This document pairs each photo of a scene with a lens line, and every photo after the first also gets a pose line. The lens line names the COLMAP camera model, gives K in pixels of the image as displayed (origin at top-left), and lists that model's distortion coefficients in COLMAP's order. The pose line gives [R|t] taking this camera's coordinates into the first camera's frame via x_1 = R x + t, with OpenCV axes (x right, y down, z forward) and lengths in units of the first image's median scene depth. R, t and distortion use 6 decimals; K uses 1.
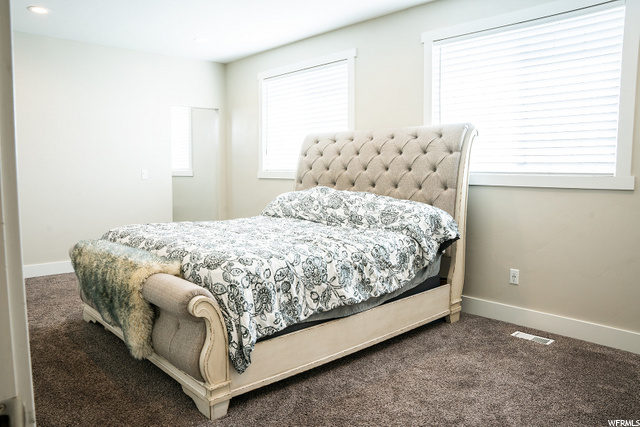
lens RADIAL K [[438.6, 0, 313.3], [0, 438.6, 214.6], [0, 0, 1]] dist [-0.170795, 0.119929]
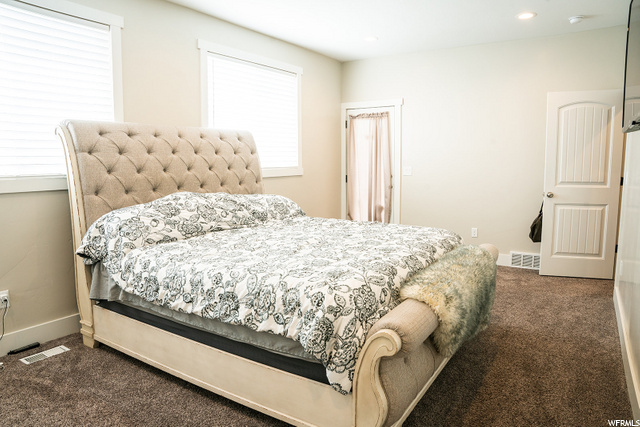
lens RADIAL K [[438.6, 0, 313.3], [0, 438.6, 214.6], [0, 0, 1]] dist [-0.170795, 0.119929]
pose [[-0.228466, -0.124531, 0.965554, -0.895634], [0.101661, 0.983311, 0.150876, -0.131030], [-0.968229, 0.132629, -0.211994, 1.020288]]
